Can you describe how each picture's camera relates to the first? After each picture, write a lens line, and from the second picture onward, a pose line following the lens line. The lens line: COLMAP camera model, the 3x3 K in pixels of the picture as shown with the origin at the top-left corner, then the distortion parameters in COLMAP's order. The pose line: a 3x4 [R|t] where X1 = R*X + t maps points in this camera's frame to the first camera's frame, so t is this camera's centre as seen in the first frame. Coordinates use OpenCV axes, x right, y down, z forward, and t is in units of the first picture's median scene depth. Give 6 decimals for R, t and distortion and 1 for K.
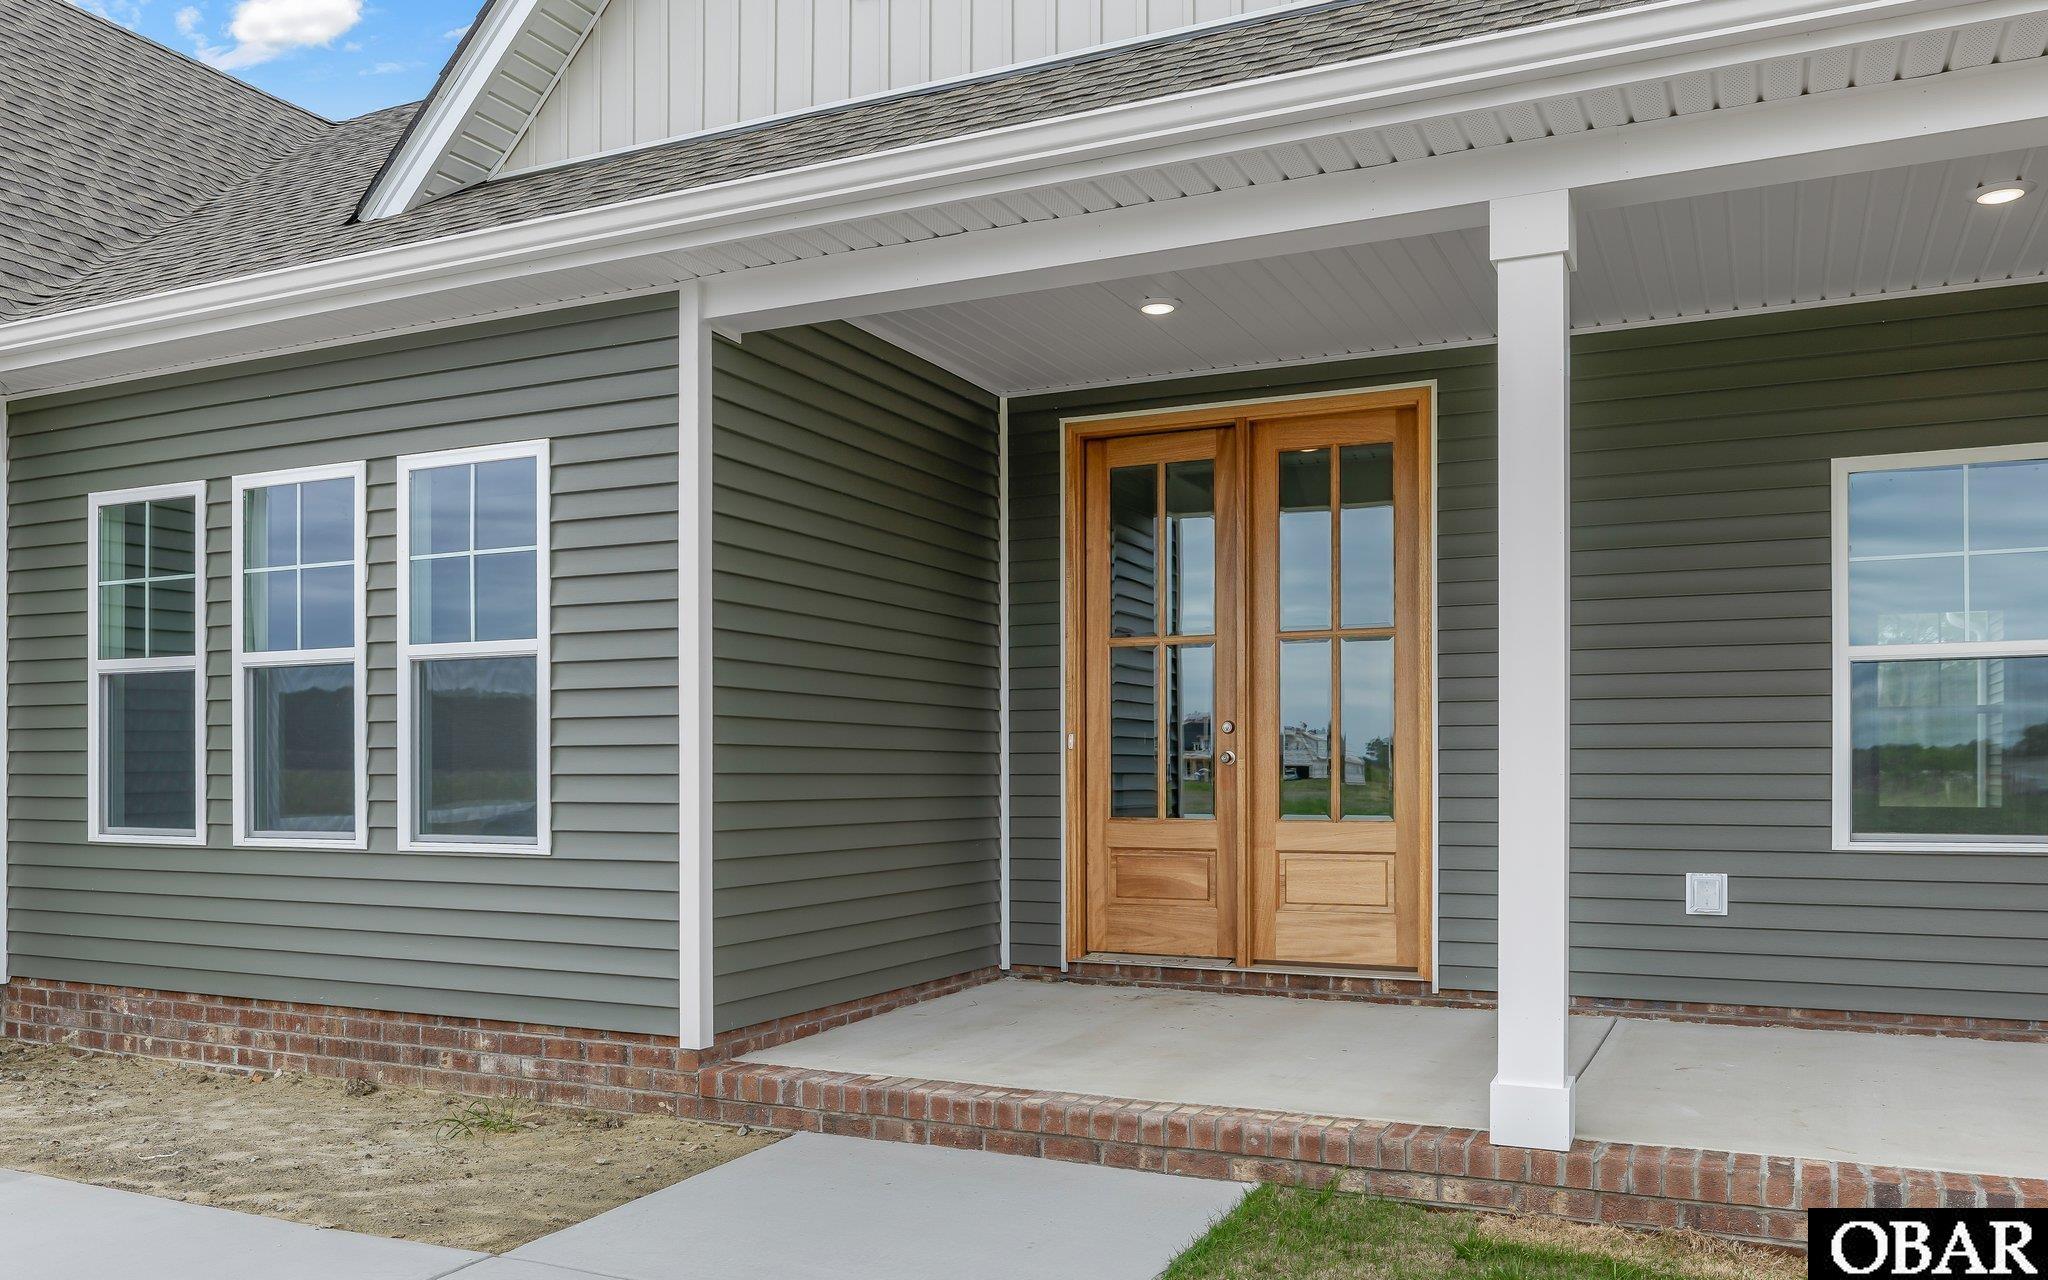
lens RADIAL K [[1613.4, 0, 1007.4], [0, 1613.4, 779.0], [0, 0, 1]] dist [-0.011547, -0.000722]
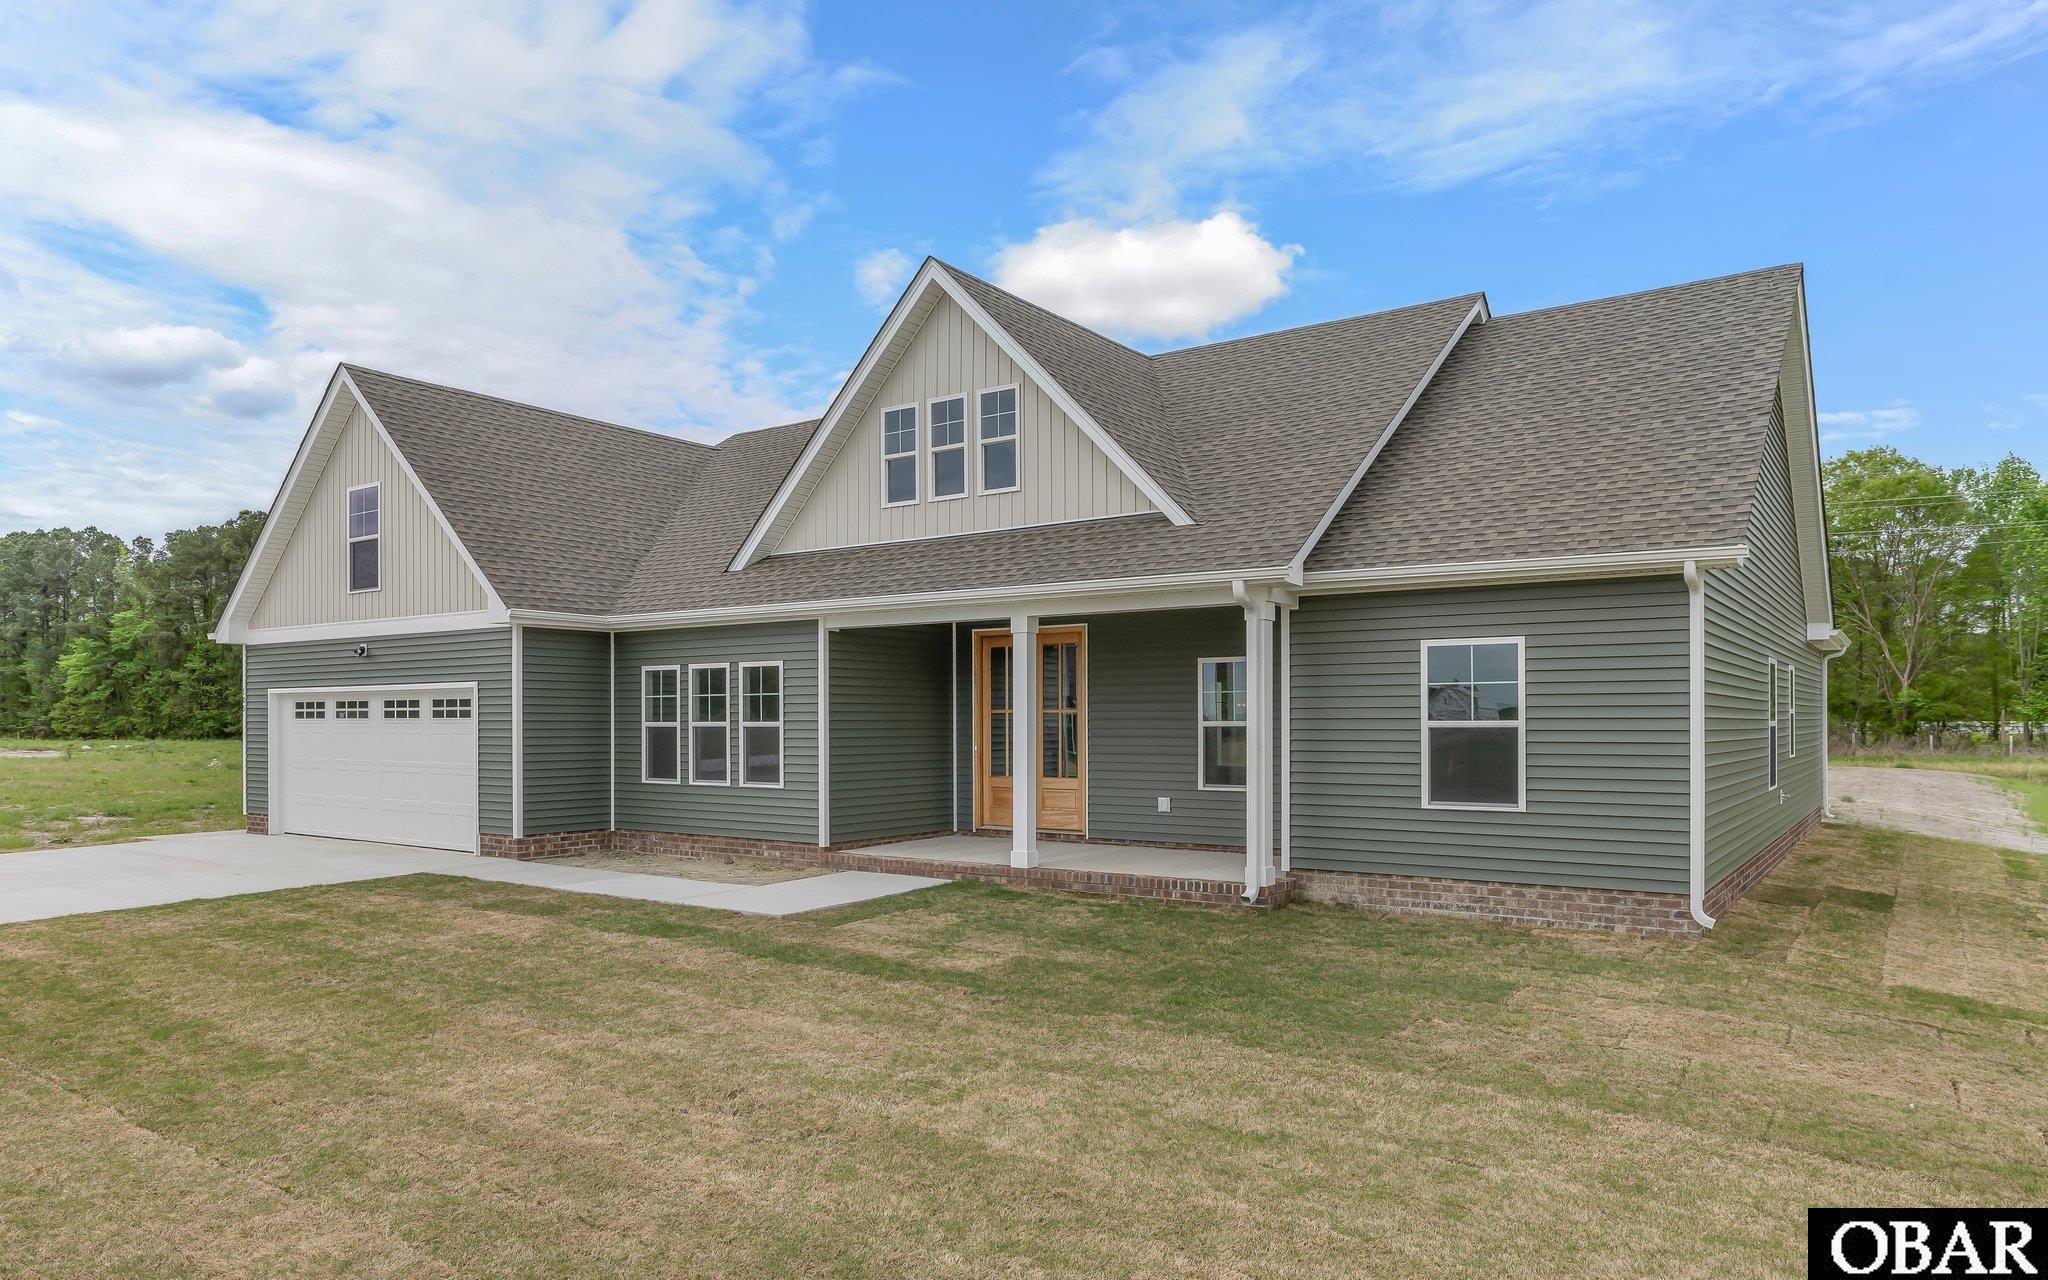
lens RADIAL K [[1311.7, 0, 1019.2], [0, 1311.7, 721.8], [0, 0, 1]] dist [0.000355, 0.000005]
pose [[0.985724, -0.001858, -0.168359, 0.556800], [0.001422, 0.999995, -0.002713, -0.070542], [0.168363, 0.002435, 0.985722, -1.349754]]
